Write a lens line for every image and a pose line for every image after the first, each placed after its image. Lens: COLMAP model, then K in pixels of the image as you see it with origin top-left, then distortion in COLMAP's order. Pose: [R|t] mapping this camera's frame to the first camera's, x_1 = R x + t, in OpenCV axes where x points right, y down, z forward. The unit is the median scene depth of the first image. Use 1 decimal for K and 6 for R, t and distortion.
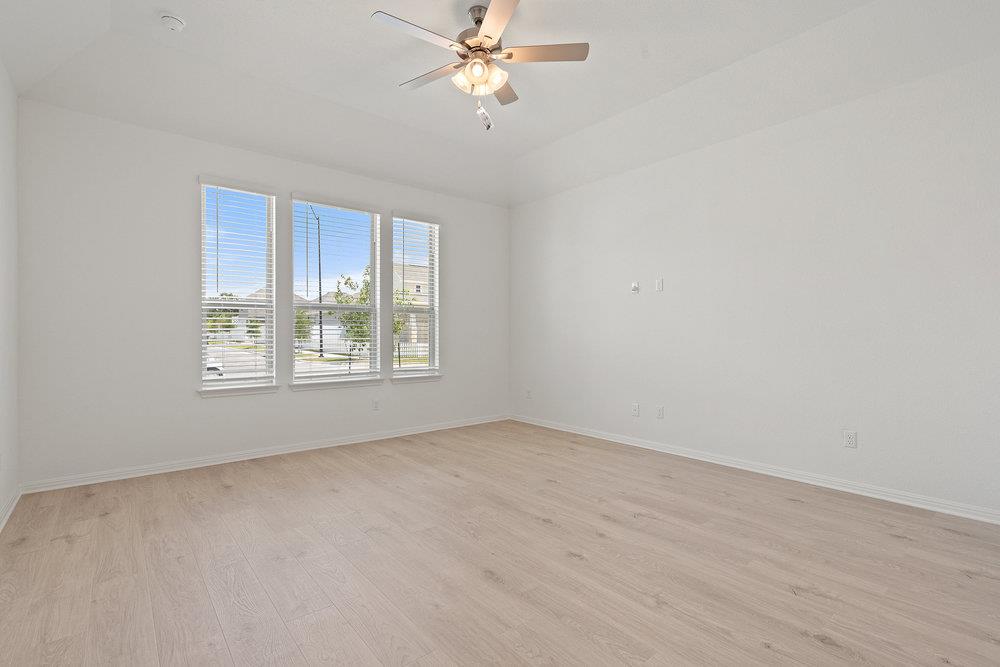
lens RADIAL K [[467.2, 0, 499.1], [0, 467.2, 334.7], [0, 0, 1]] dist [-0.001892, 0.000427]
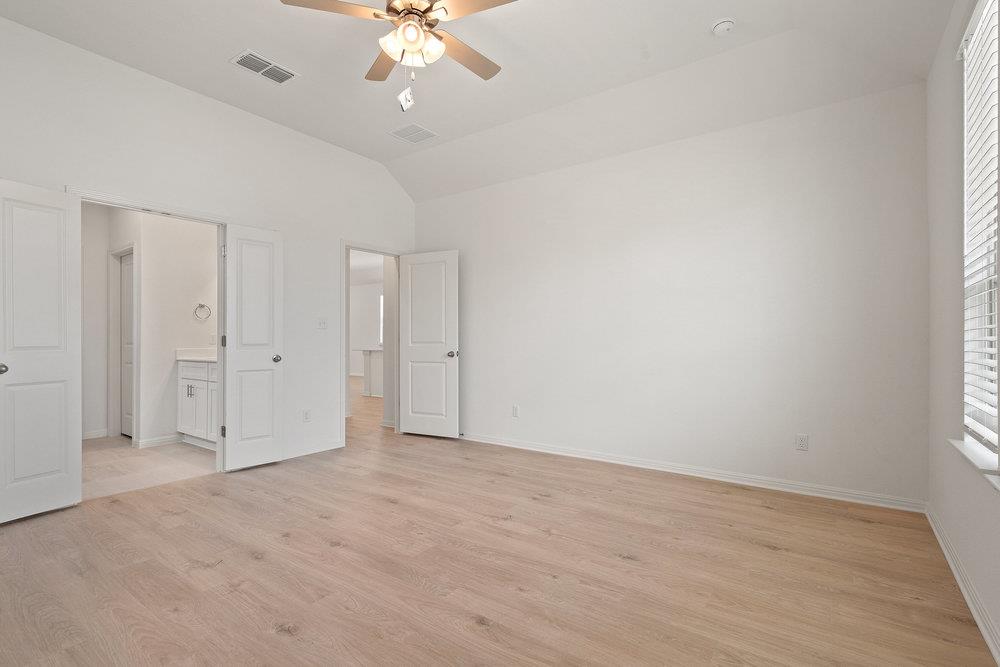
lens RADIAL K [[467.2, 0, 498.9], [0, 467.2, 336.0], [0, 0, 1]] dist [-0.001892, 0.000427]
pose [[-0.967290, -0.000631, -0.253674, 0.024587], [0.000581, 0.999989, -0.004703, -0.003915], [0.253674, -0.004697, -0.967278, 1.895940]]
